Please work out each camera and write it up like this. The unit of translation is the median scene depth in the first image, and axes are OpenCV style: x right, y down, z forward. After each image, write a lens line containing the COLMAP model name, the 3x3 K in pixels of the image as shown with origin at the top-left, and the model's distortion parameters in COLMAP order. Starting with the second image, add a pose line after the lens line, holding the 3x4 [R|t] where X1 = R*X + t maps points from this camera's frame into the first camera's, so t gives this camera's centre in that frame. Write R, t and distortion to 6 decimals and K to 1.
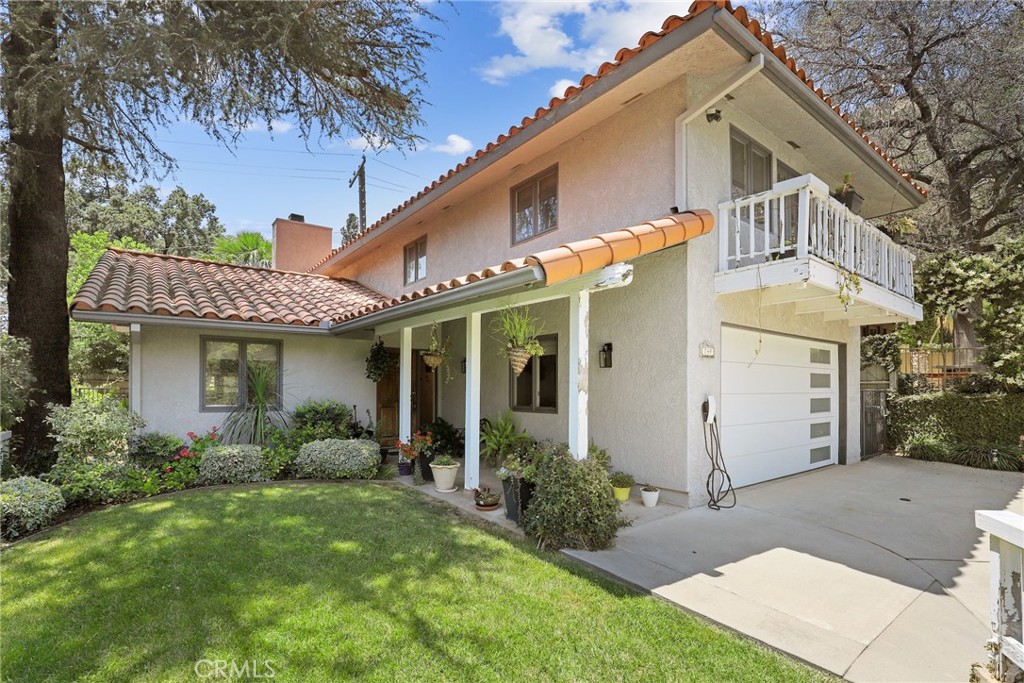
lens RADIAL K [[467.4, 0, 511.0], [0, 467.4, 394.7], [0, 0, 1]] dist [-0.016285, 0.000194]
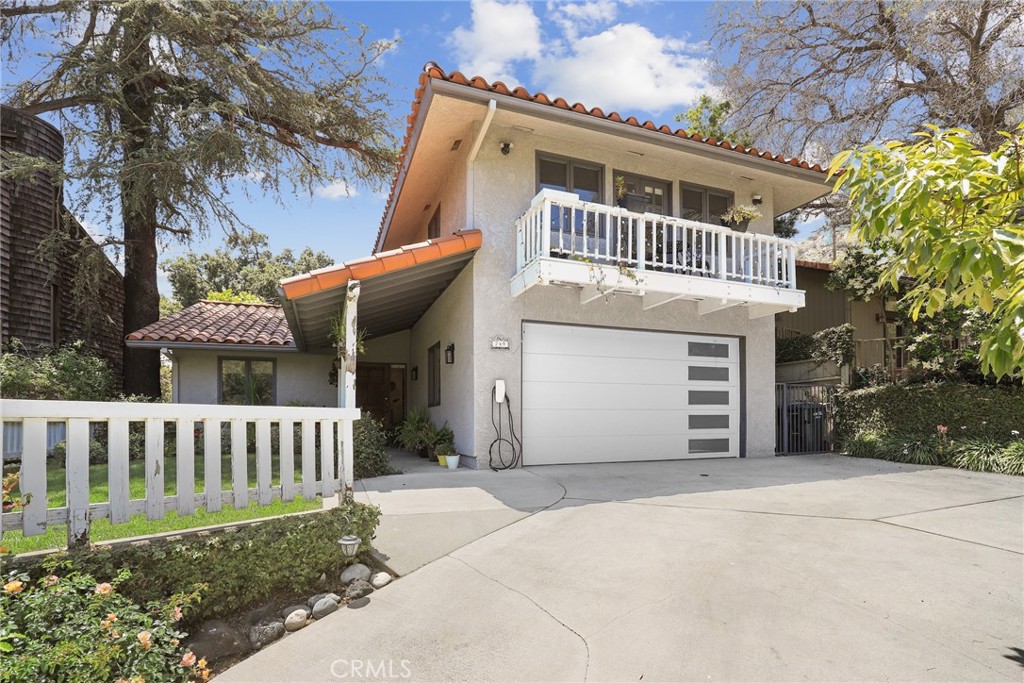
lens RADIAL K [[467.4, 0, 496.4], [0, 467.4, 420.9], [0, 0, 1]] dist [-0.016285, 0.000194]
pose [[0.958363, -0.006173, -0.285486, 0.491669], [0.004771, 0.999973, -0.005606, 0.074508], [0.285513, 0.004011, 0.958366, -0.110544]]
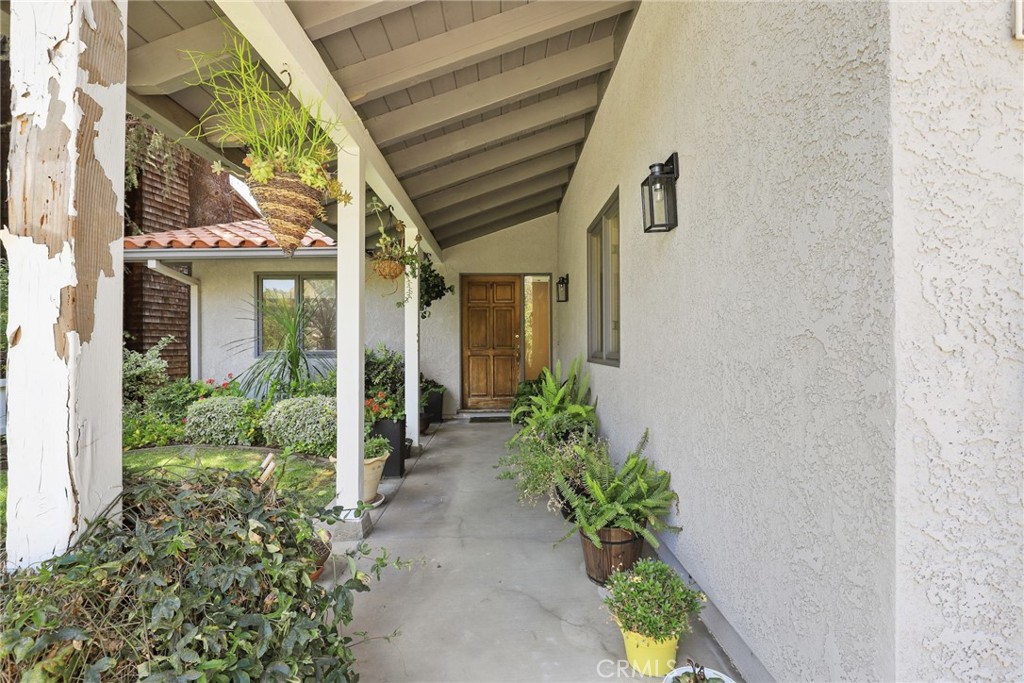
lens RADIAL K [[467.4, 0, 510.8], [0, 467.4, 343.1], [0, 0, 1]] dist [-0.016285, 0.000194]
pose [[0.818041, -0.009512, -0.575081, 0.224221], [0.002035, 0.999905, -0.013644, 0.020475], [0.575156, 0.009991, 0.817983, 0.483092]]
